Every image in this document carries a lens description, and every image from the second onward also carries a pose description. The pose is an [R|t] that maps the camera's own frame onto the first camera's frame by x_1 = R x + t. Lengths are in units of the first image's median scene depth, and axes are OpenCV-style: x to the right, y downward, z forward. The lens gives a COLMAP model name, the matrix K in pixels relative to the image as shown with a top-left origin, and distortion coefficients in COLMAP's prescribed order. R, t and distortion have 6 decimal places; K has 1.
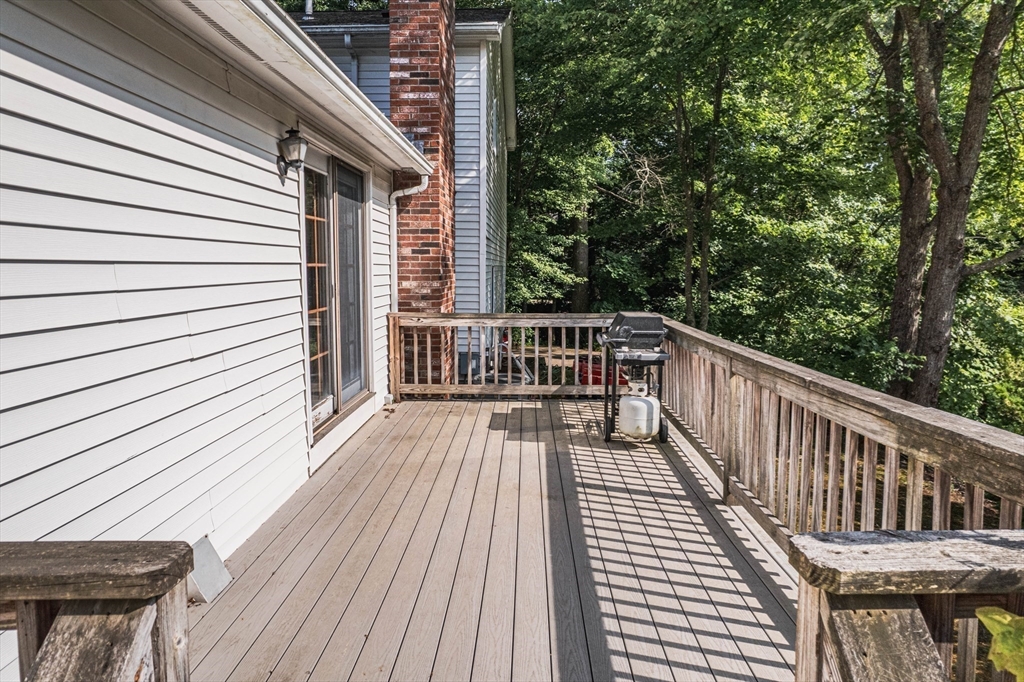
lens RADIAL K [[666.0, 0, 512.0], [0, 666.0, 341.0], [0, 0, 1]] dist [-0.049071, 0.000976]
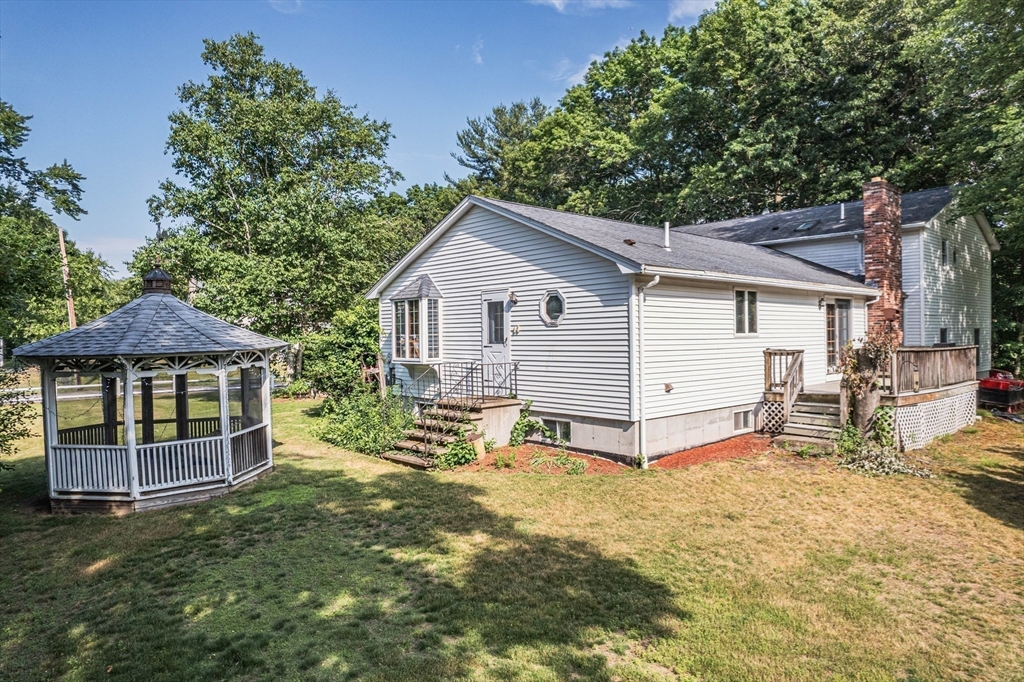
lens RADIAL K [[666.0, 0, 512.0], [0, 666.0, 341.0], [0, 0, 1]] dist [-0.049071, 0.000976]
pose [[0.685204, -0.007592, -0.728311, 0.944442], [-0.065923, 0.995195, -0.072395, 0.272564], [0.725361, 0.097618, 0.681412, -2.263796]]
